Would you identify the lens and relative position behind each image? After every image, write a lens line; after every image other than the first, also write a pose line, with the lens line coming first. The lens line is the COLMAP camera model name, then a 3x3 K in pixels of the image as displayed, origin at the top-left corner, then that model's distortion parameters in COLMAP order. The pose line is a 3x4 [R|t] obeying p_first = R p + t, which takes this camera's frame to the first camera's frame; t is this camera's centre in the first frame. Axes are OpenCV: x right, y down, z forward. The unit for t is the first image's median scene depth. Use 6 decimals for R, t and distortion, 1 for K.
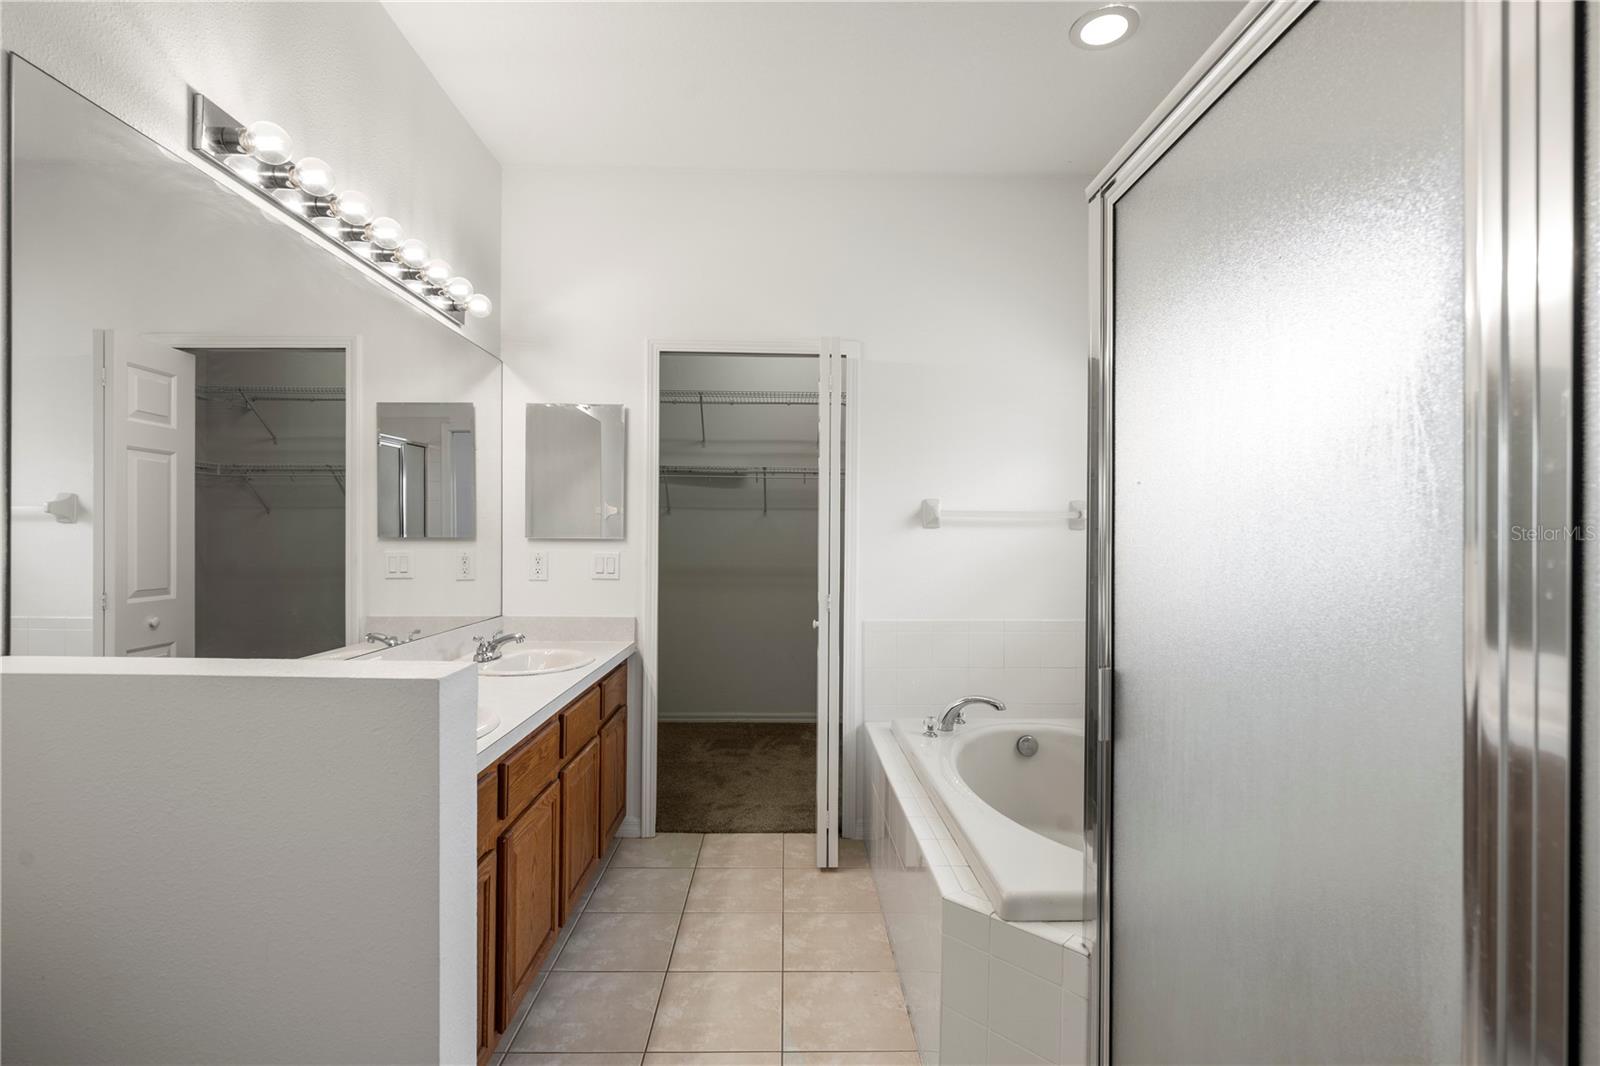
lens RADIAL K [[743.3, 0, 811.9], [0, 743.3, 537.4], [0, 0, 1]] dist [0.000817, 0.000927]
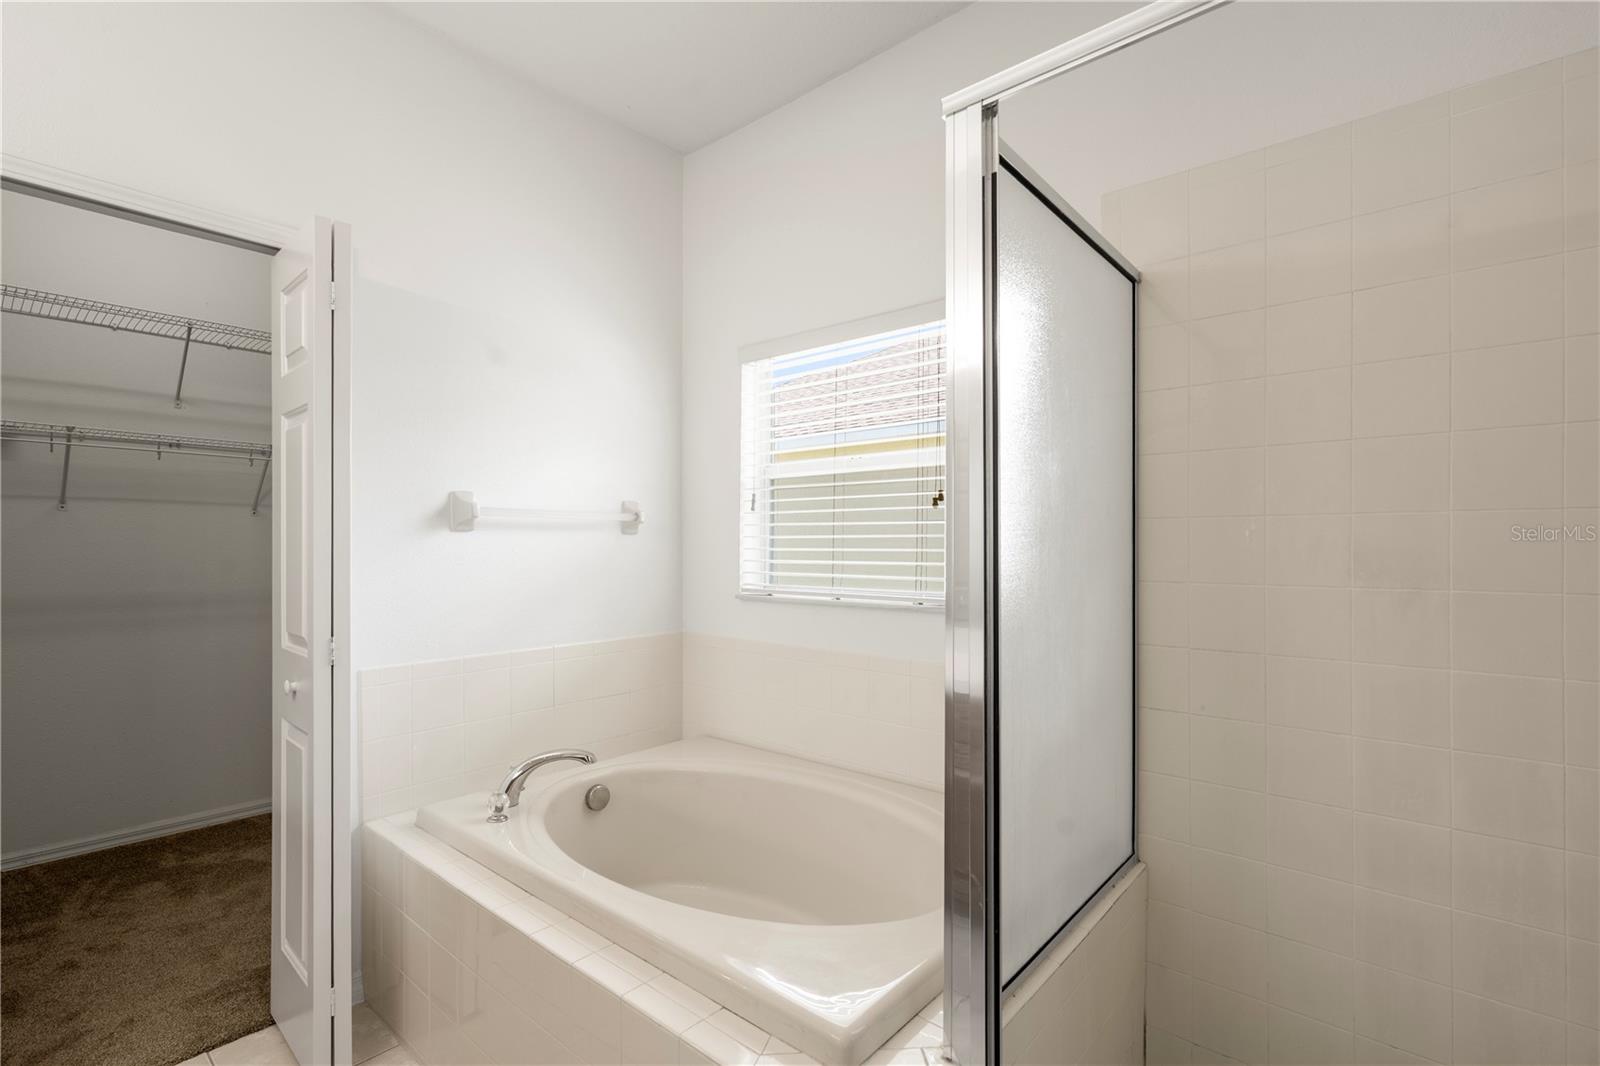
lens RADIAL K [[743.3, 0, 801.3], [0, 743.3, 541.8], [0, 0, 1]] dist [0.000817, 0.000927]
pose [[0.686132, -0.007372, 0.727440, -0.147426], [0.006655, 0.999970, 0.003858, -0.002810], [-0.727446, 0.002194, 0.686161, 0.267988]]
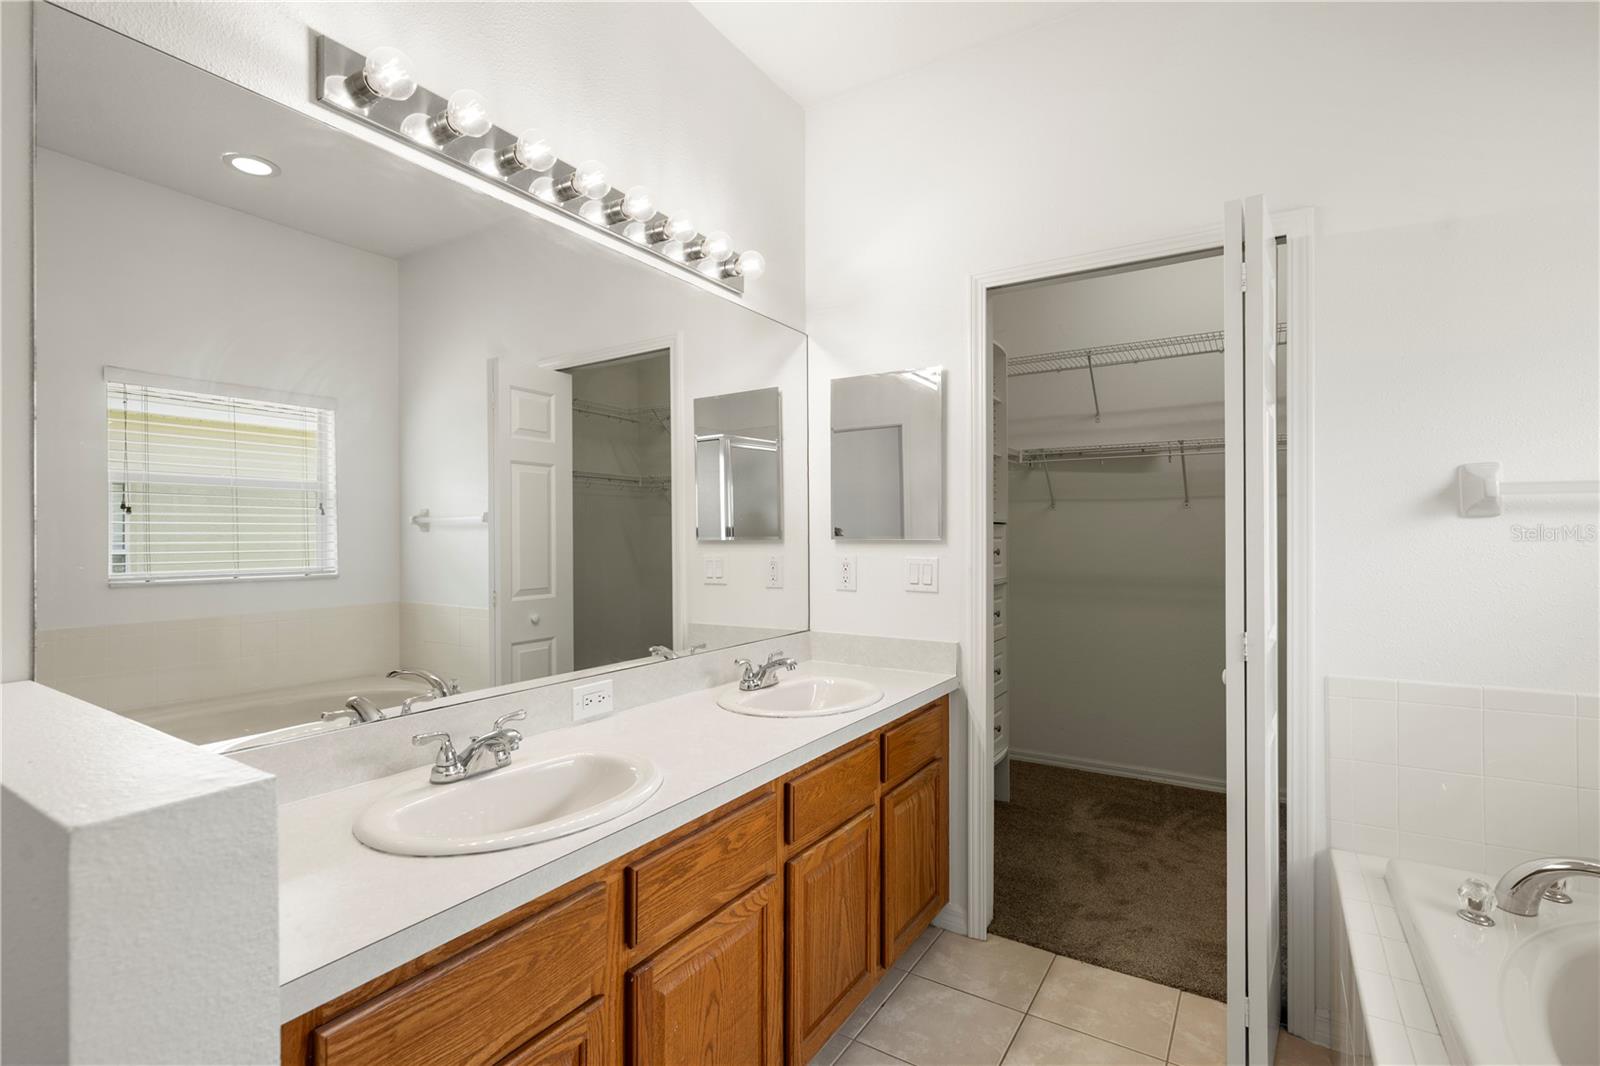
lens RADIAL K [[743.3, 0, 802.5], [0, 743.3, 534.7], [0, 0, 1]] dist [0.000817, 0.000927]
pose [[0.826317, -0.010336, -0.563111, 0.061438], [0.008104, 0.999946, -0.006462, -0.000161], [0.563147, 0.000776, 0.826356, 0.284862]]
